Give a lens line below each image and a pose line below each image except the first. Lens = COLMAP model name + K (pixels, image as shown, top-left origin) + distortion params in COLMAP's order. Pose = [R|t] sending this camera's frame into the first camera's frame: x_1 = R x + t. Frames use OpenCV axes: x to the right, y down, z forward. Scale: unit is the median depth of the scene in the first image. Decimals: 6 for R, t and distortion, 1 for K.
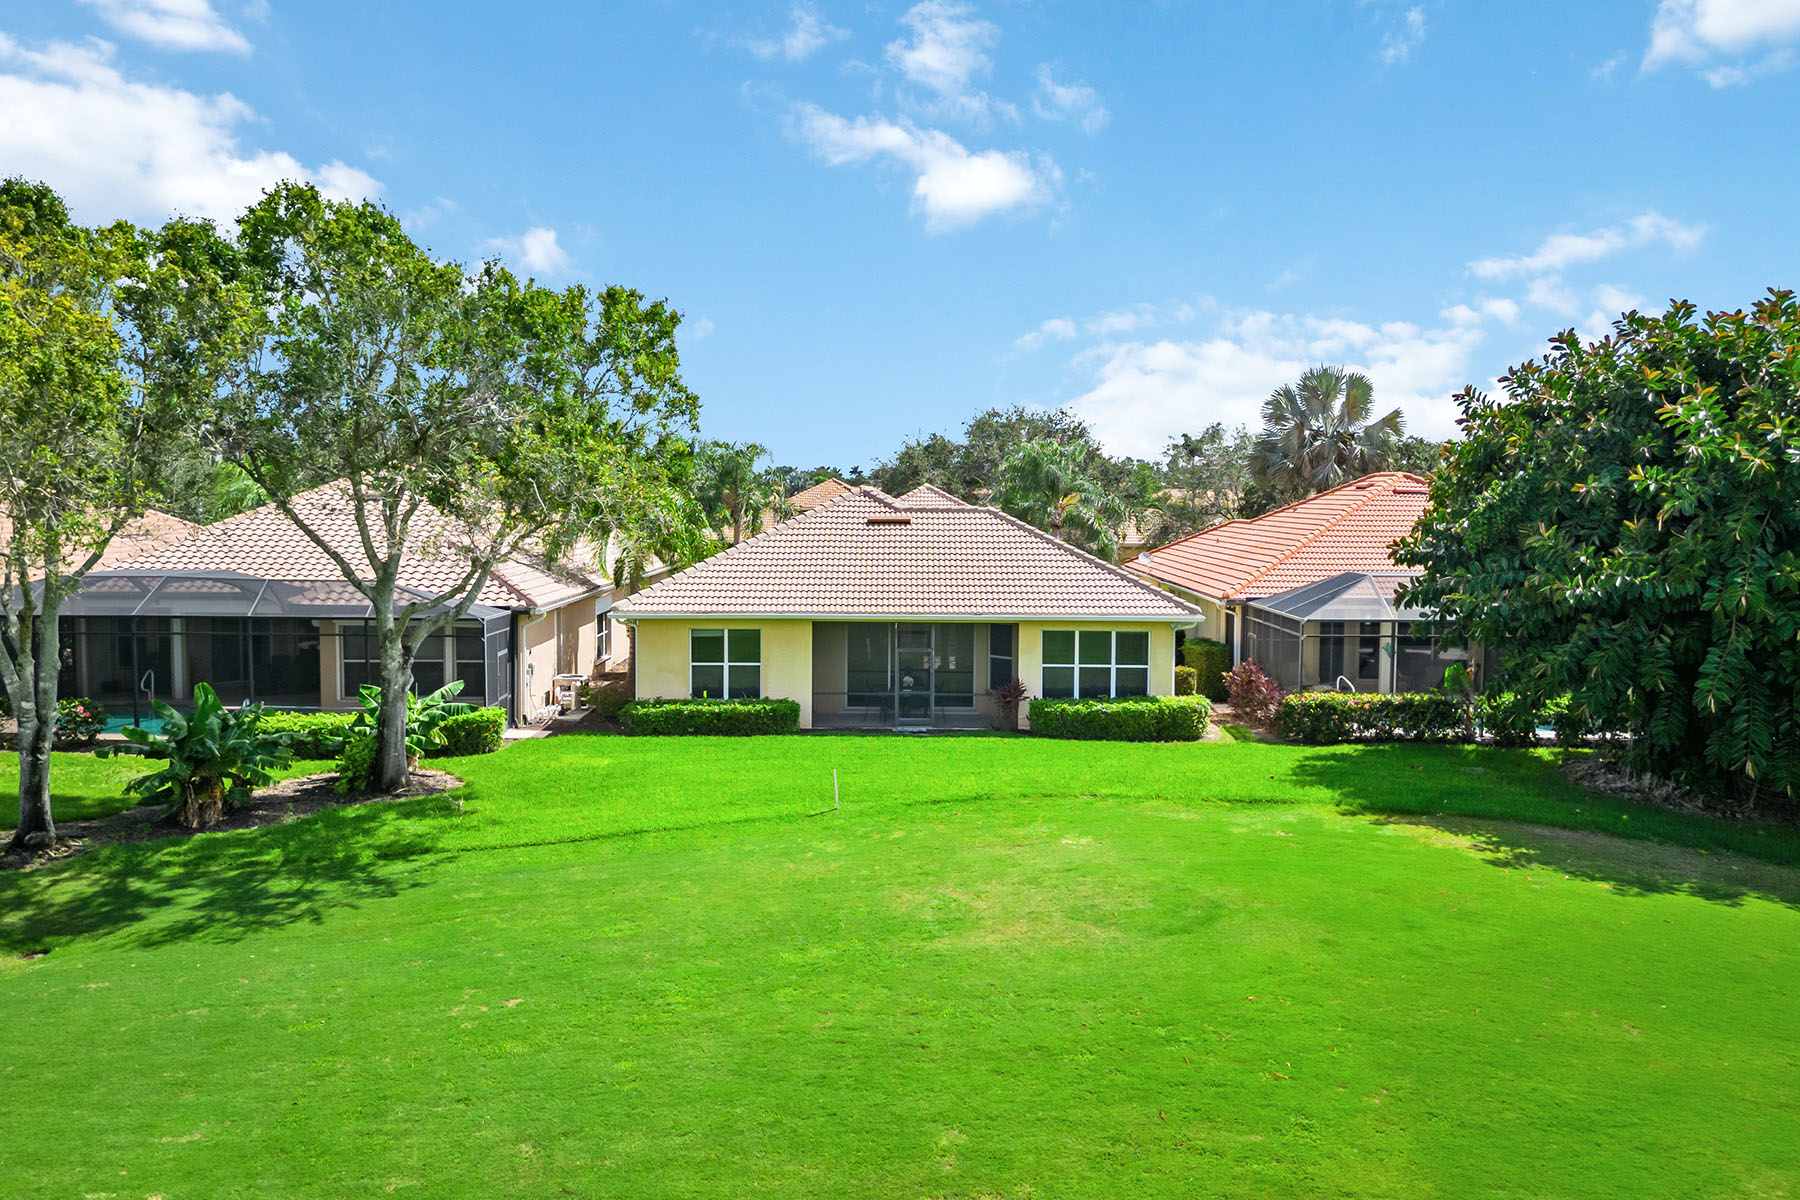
lens RADIAL K [[1254.4, 0, 900.0], [0, 1254.4, 600.0], [0, 0, 1]] dist [-0.000929, 0.000398]
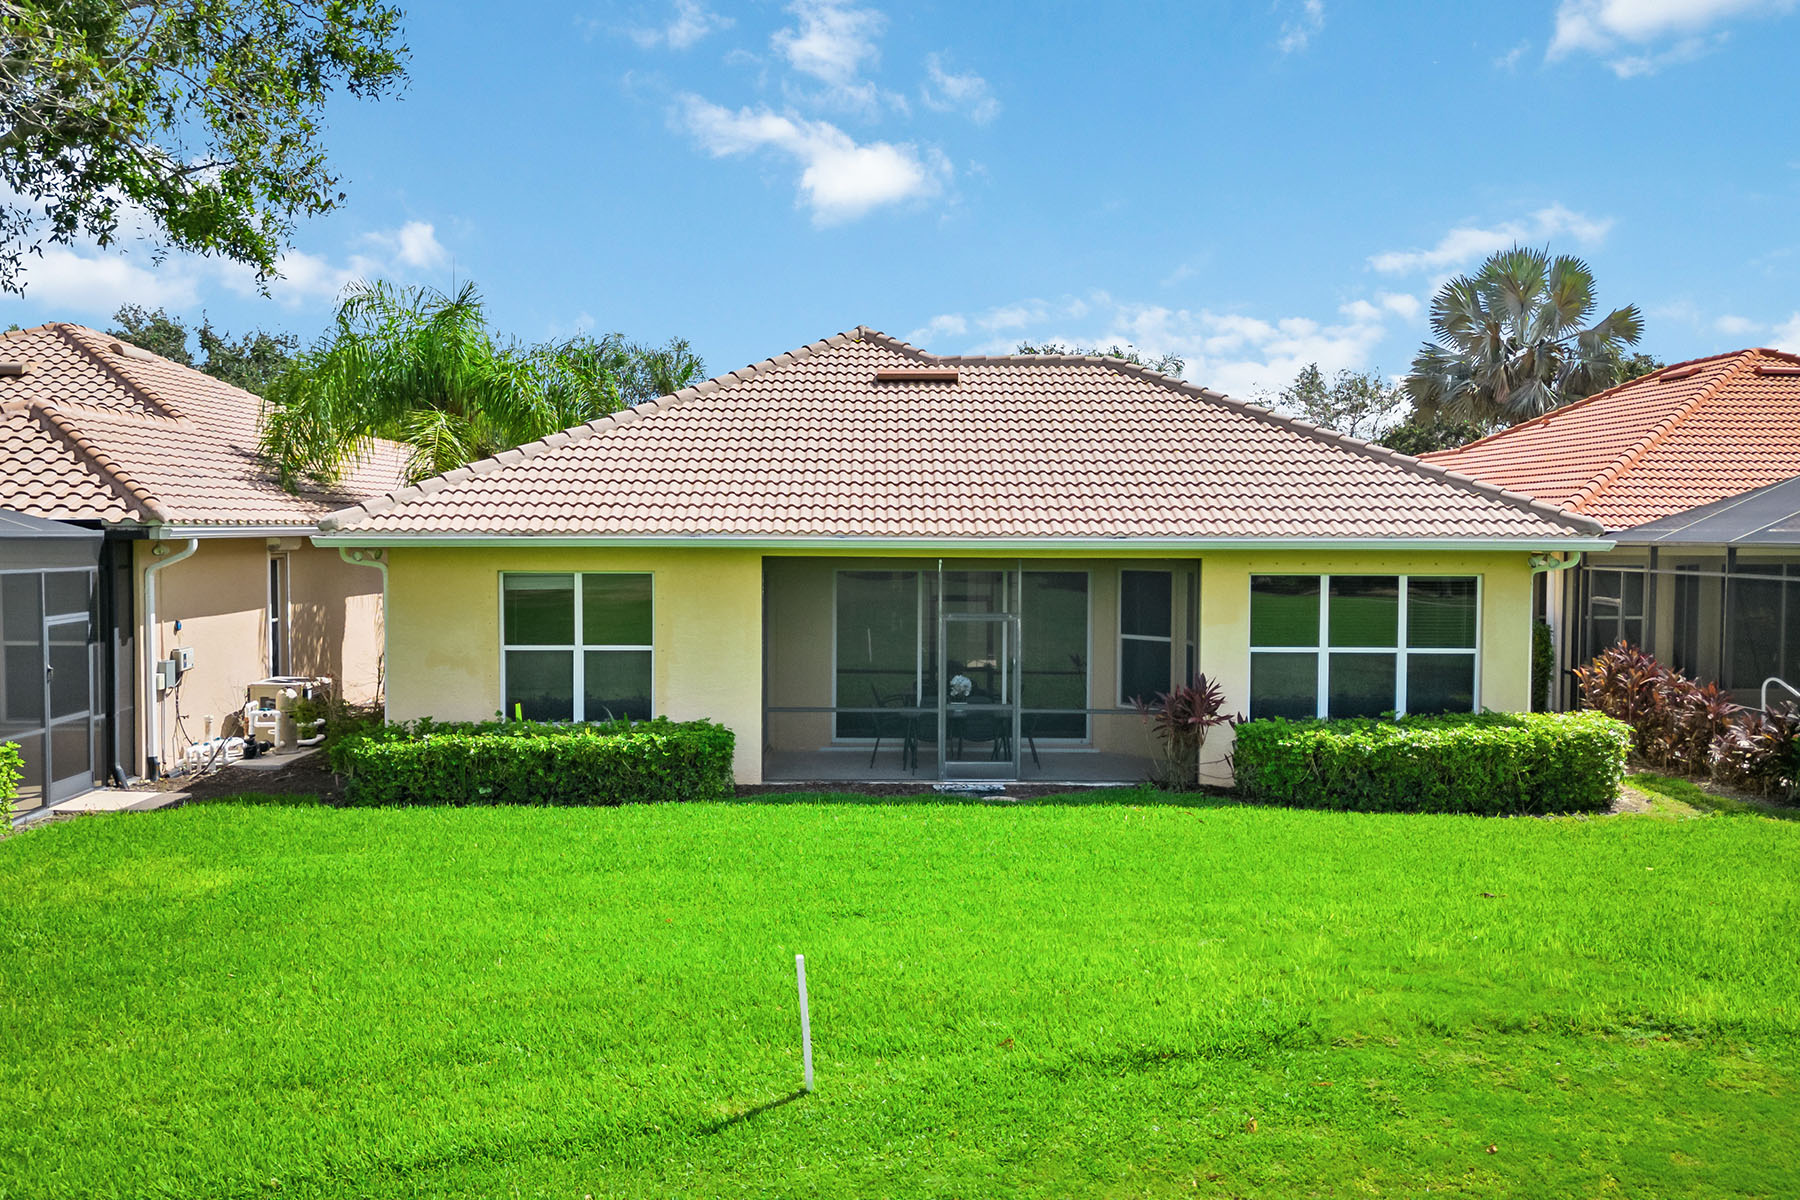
lens RADIAL K [[1279.9, 0, 900.0], [0, 1279.9, 600.0], [0, 0, 1]] dist [0.003156, -0.004205]
pose [[0.999928, -0.002290, 0.011742, -0.023798], [0.002591, 0.999667, -0.025688, 0.045946], [-0.011680, 0.025717, 0.999601, 0.521037]]
